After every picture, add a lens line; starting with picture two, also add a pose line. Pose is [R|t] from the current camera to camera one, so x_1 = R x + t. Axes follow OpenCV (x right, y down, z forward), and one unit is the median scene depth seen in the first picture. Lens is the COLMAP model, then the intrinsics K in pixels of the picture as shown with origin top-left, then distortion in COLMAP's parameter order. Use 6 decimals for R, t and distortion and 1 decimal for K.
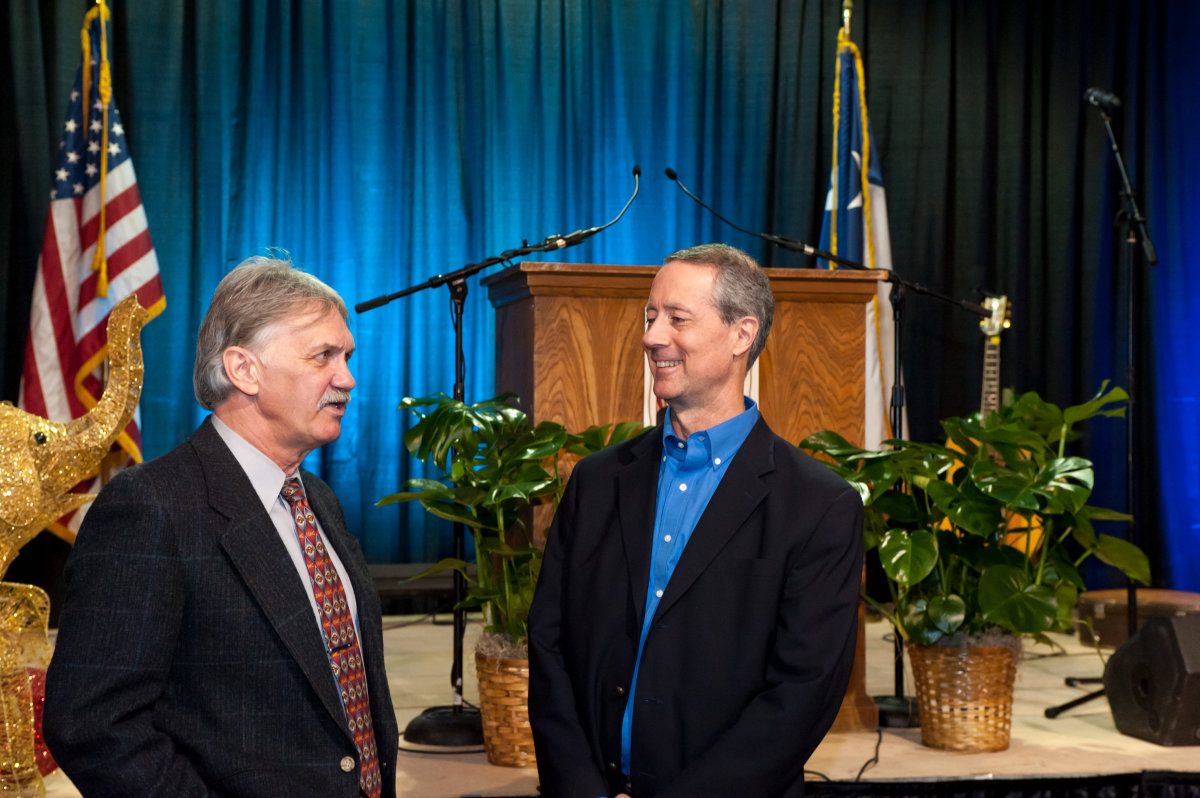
lens RADIAL K [[1933.1, 0, 606.2], [0, 1933.1, 396.5], [0, 0, 1]] dist [0.290821, 0.000000]
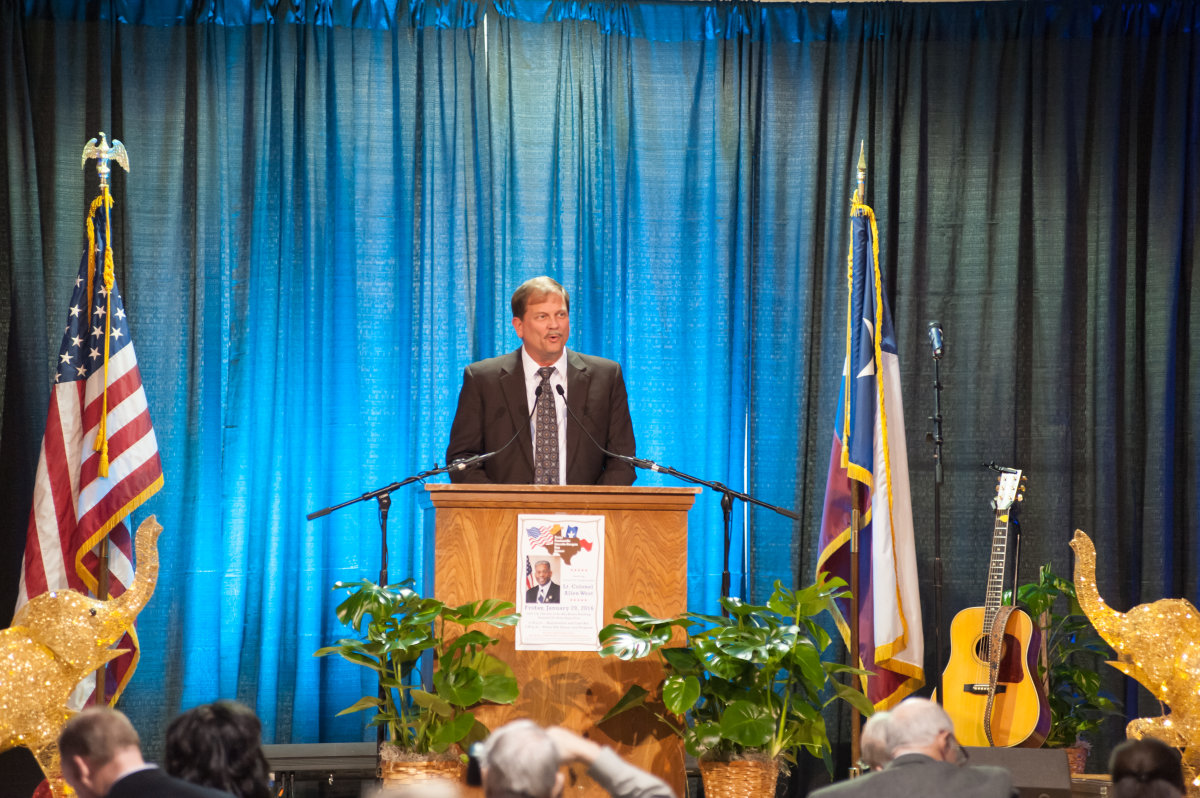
lens RADIAL K [[6927.4, 0, 607.8], [0, 6927.4, 400.0], [0, 0, 1]] dist [5.519364, 0.000000]
pose [[0.989467, 0.002441, -0.144741, 0.544836], [-0.004168, 0.999924, -0.011632, -0.048070], [0.144702, 0.012113, 0.989401, -2.648208]]
